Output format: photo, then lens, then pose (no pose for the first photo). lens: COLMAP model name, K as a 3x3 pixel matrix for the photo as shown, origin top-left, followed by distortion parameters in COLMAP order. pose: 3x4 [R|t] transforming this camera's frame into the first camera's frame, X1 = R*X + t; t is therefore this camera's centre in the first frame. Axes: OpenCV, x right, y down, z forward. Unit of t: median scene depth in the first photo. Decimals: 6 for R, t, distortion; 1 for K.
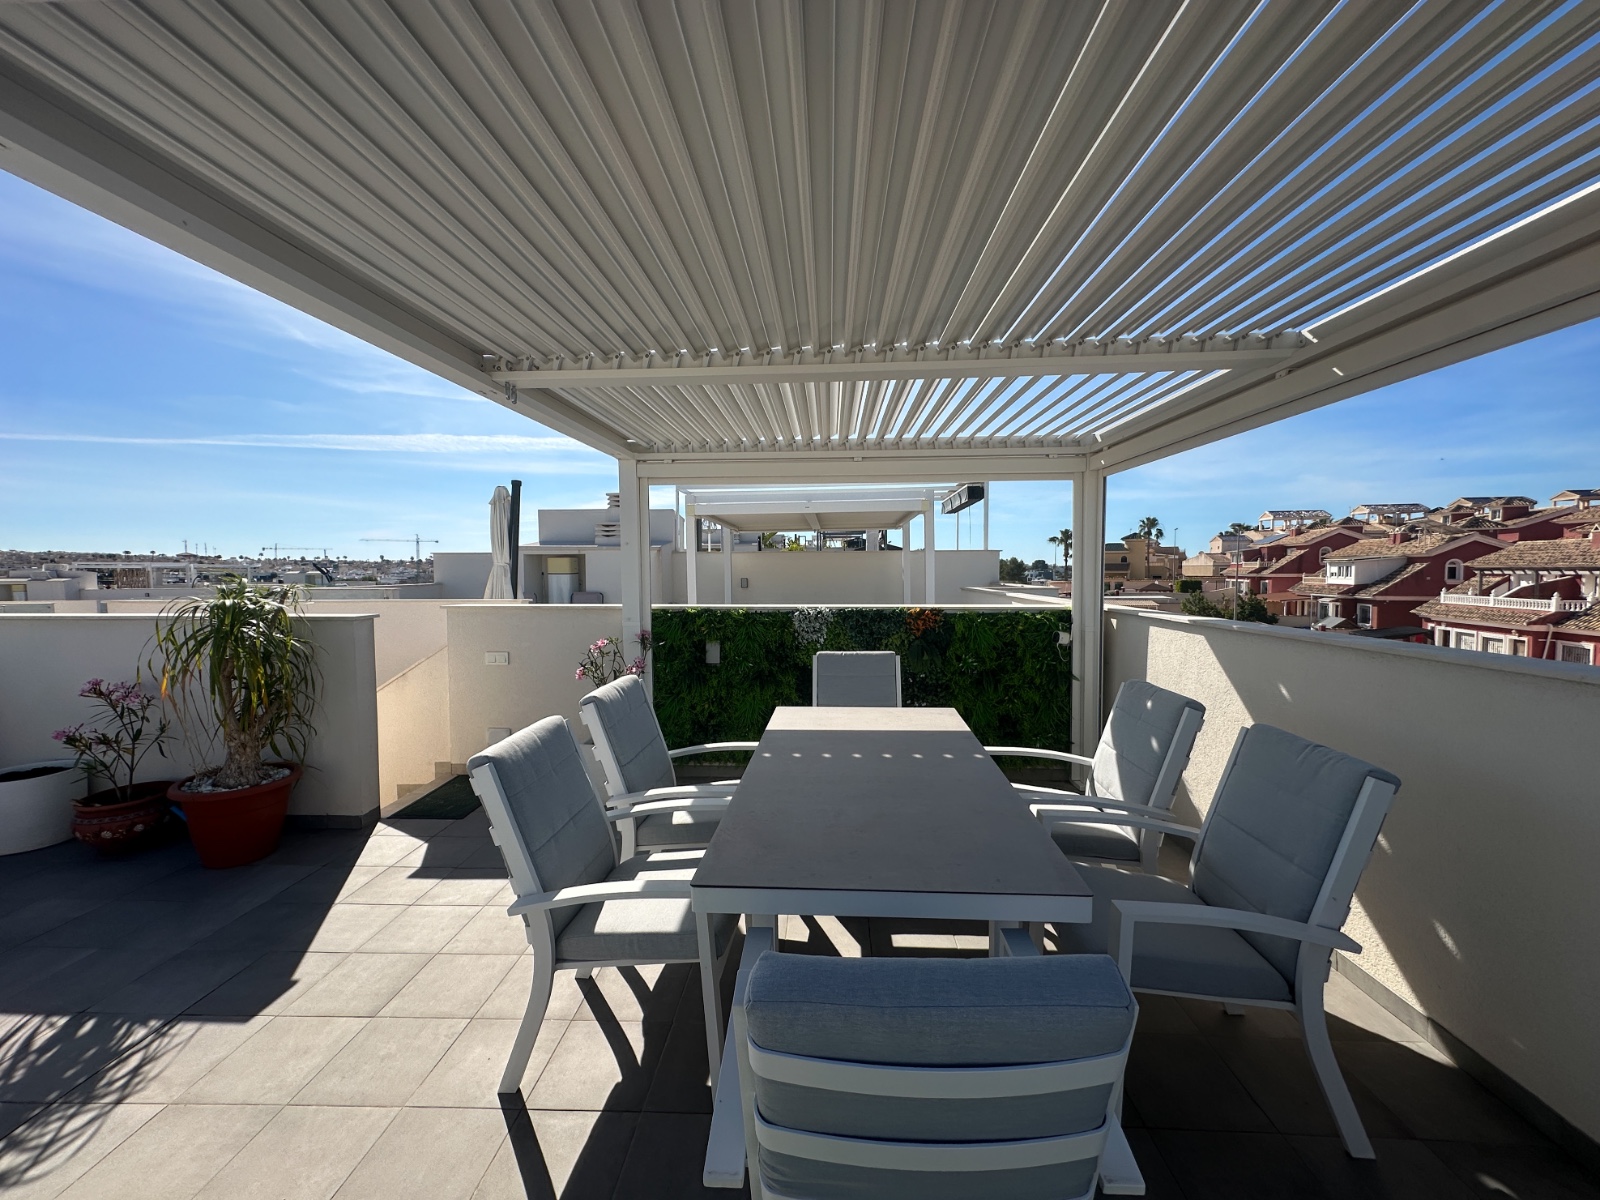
lens RADIAL K [[647.1, 0, 791.5], [0, 647.1, 591.7], [0, 0, 1]] dist [0.012368, 0.000054]
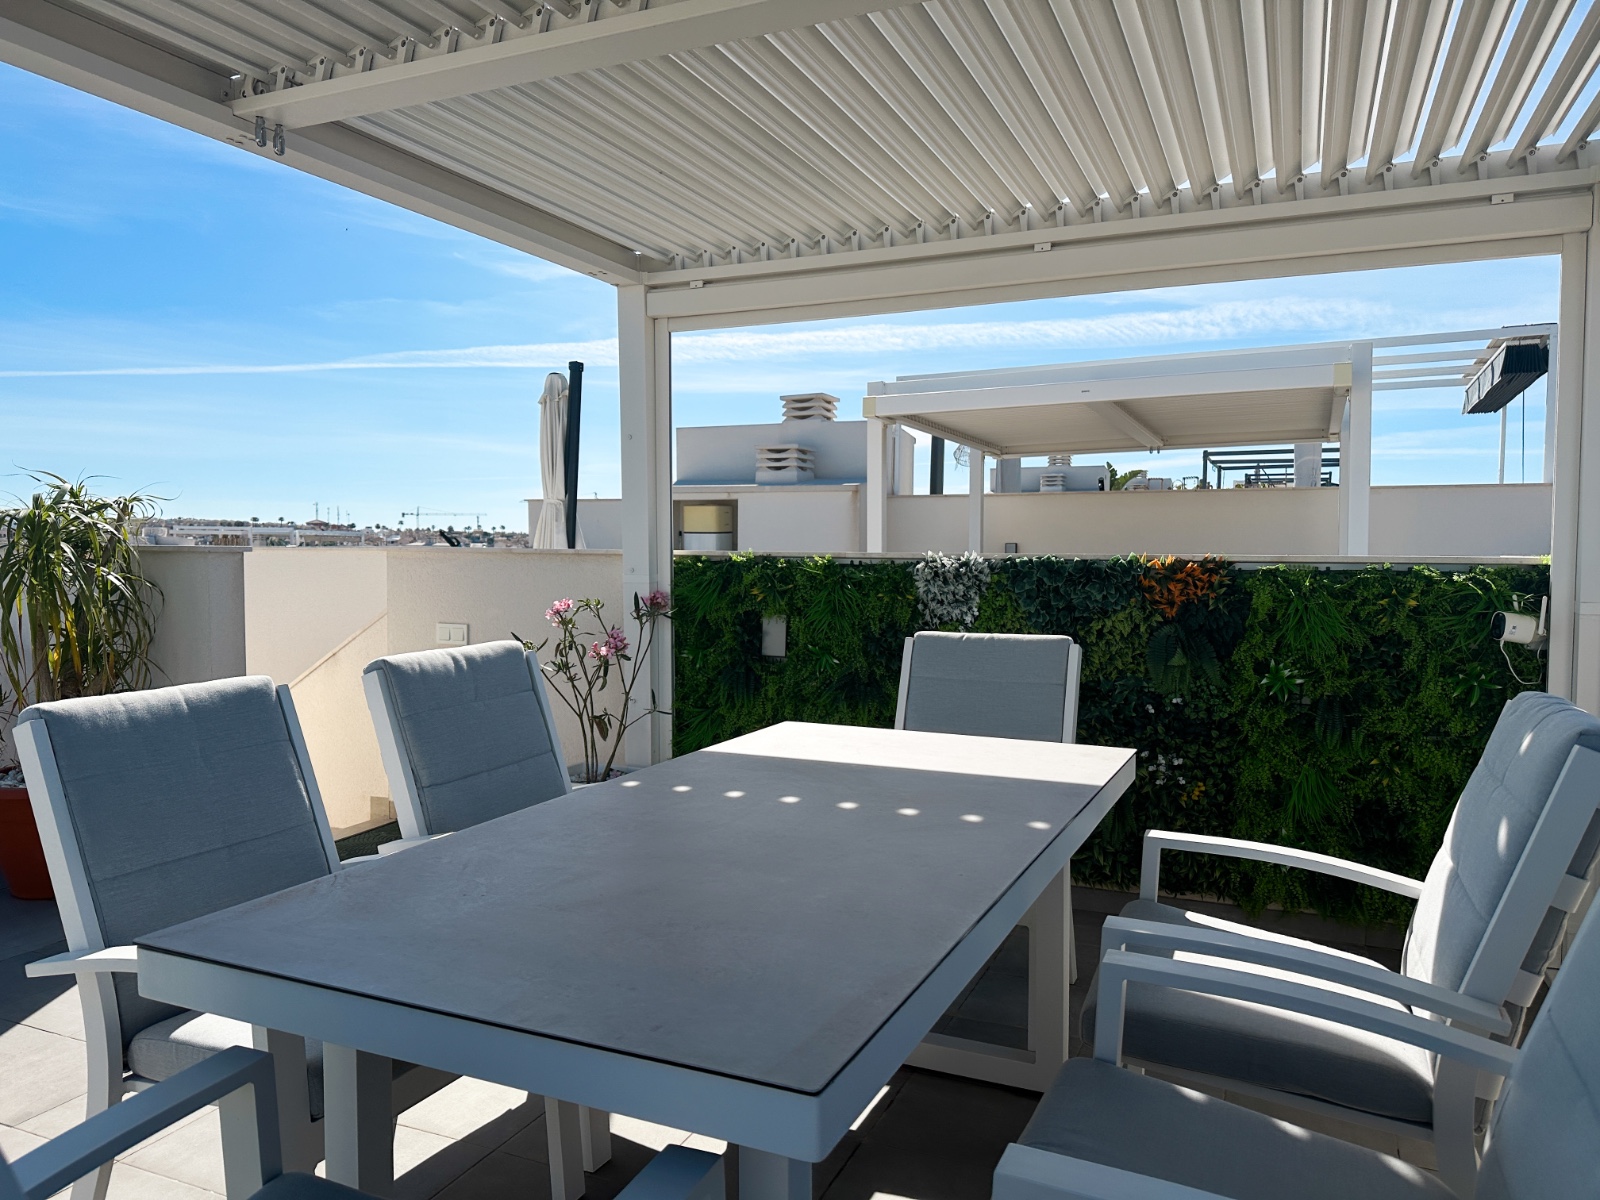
lens RADIAL K [[1133.5, 0, 773.2], [0, 1133.5, 599.3], [0, 0, 1]] dist [0.125942, -0.179758]
pose [[0.931068, 0.027794, -0.363785, 0.230573], [-0.025612, 0.999613, 0.010822, 0.054204], [0.363945, -0.000759, 0.931420, 0.114365]]
